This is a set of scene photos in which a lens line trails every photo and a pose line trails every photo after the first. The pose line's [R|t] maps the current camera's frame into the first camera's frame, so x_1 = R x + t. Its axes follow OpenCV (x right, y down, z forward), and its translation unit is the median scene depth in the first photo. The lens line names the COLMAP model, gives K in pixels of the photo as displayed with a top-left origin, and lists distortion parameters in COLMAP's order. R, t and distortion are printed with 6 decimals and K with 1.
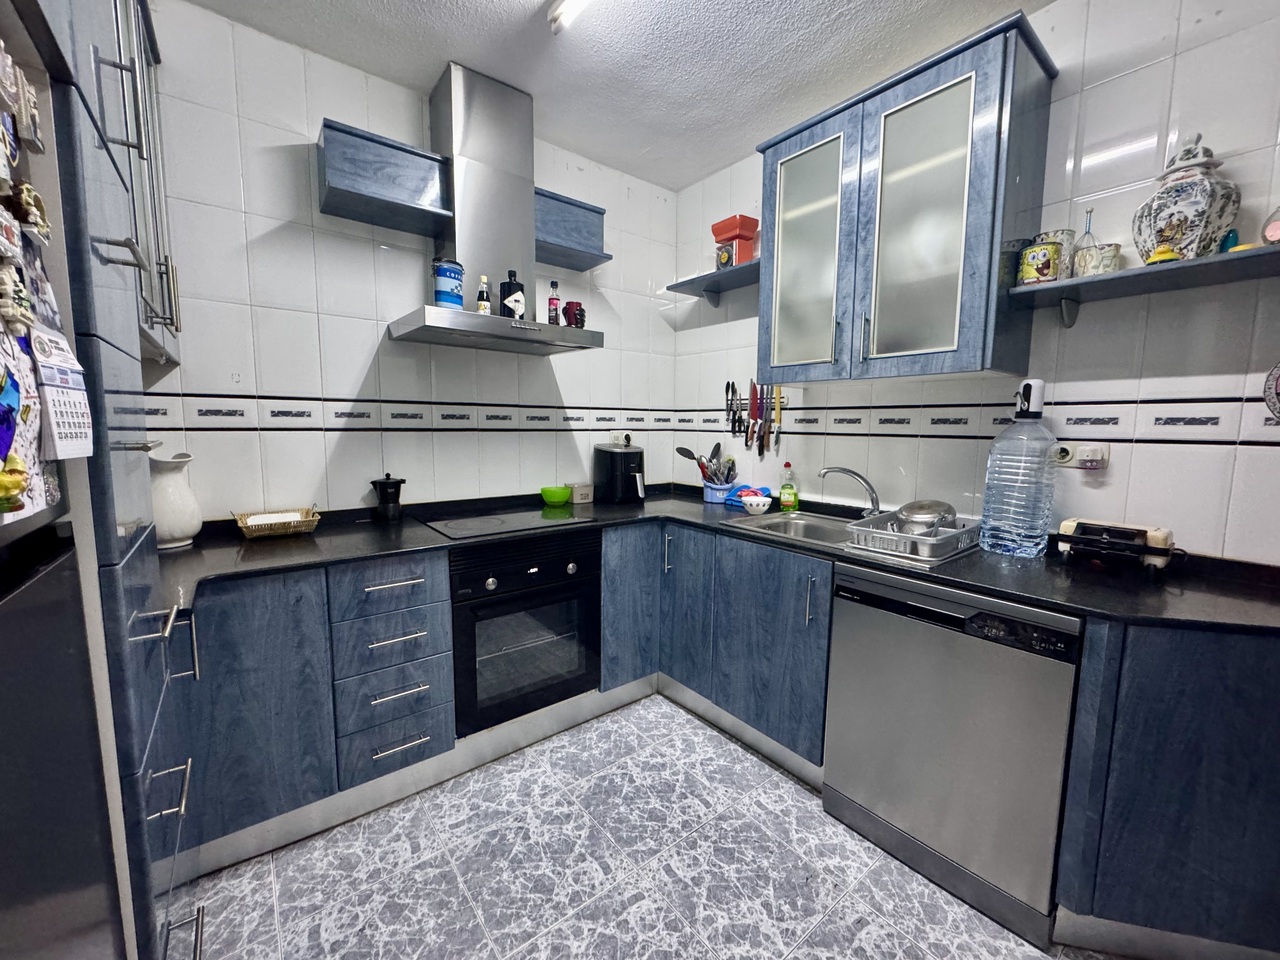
lens RADIAL K [[511.7, 0, 641.6], [0, 511.7, 479.3], [0, 0, 1]] dist [-0.001111, 0.000048]
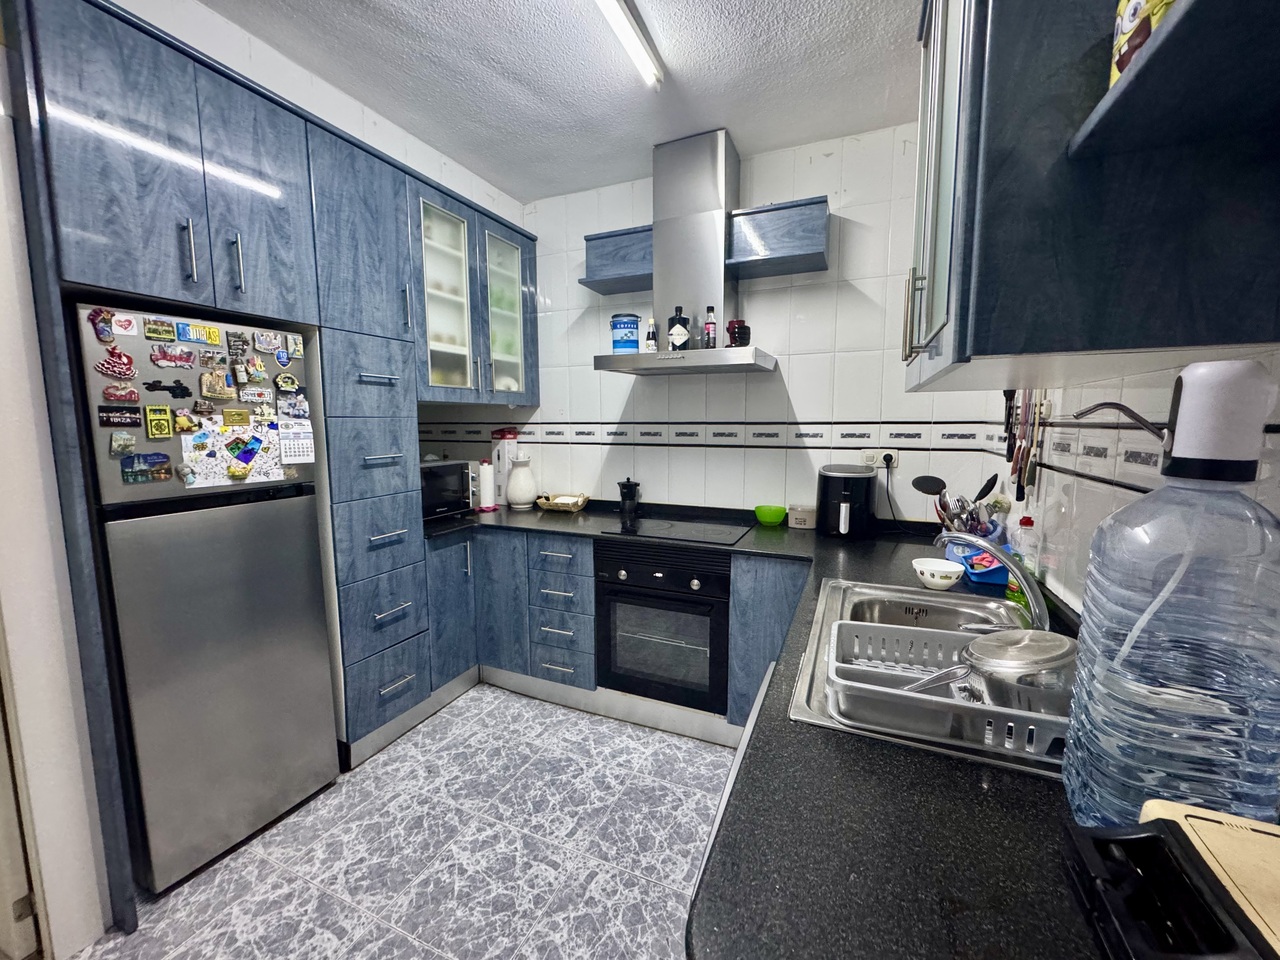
lens RADIAL K [[511.7, 0, 637.5], [0, 511.7, 479.8], [0, 0, 1]] dist [-0.001111, 0.000048]
pose [[0.463666, 0.088681, -0.881561, 0.709252], [-0.086995, 0.994727, 0.054309, -0.082811], [0.881729, 0.051511, 0.468936, 0.409329]]
